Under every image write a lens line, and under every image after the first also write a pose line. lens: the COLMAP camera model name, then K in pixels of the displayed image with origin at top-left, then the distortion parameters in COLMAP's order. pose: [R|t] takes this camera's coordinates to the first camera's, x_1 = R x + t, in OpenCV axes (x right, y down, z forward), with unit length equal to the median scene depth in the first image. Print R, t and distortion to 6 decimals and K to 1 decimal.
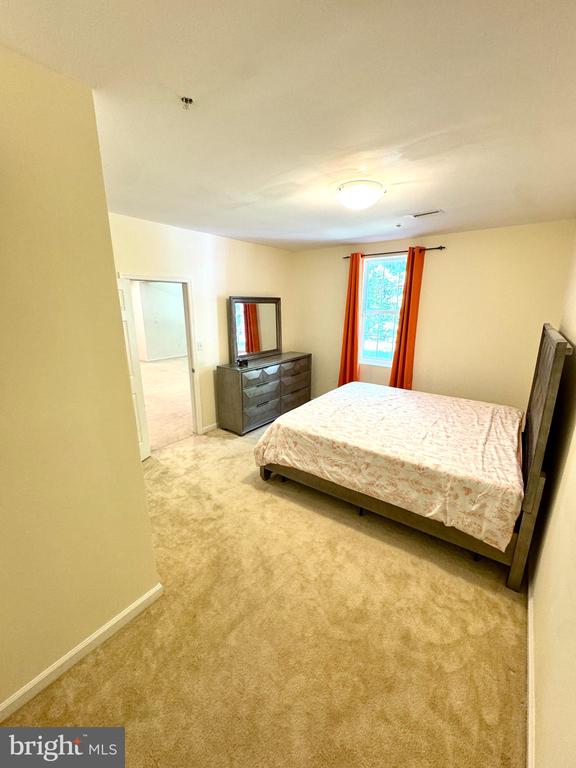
lens RADIAL K [[308.3, 0, 290.7], [0, 308.3, 382.8], [0, 0, 1]] dist [0.000969, 0.000034]
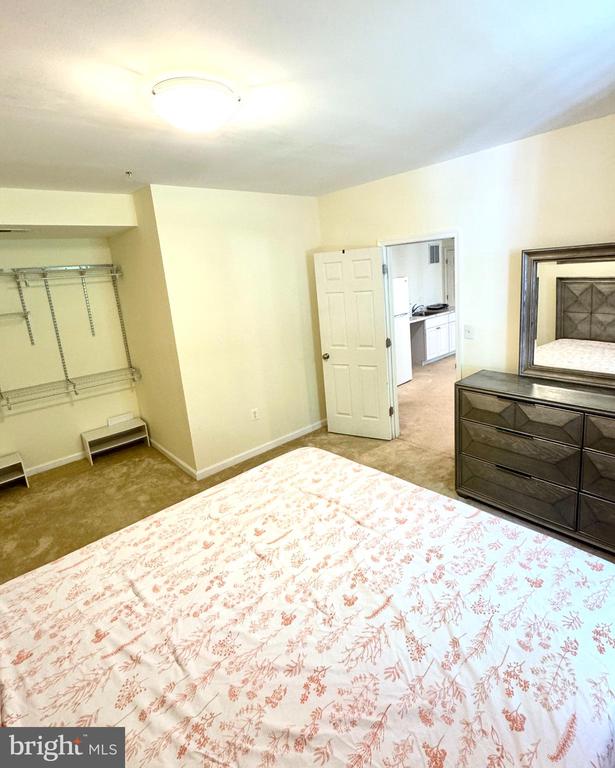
lens RADIAL K [[386.2, 0, 309.4], [0, 386.2, 350.4], [0, 0, 1]] dist [0.000444, 0.000078]
pose [[-0.189655, 0.210478, -0.959026, 0.713056], [-0.169811, 0.955002, 0.243177, -0.288121], [0.967055, 0.208973, -0.145379, 1.042156]]
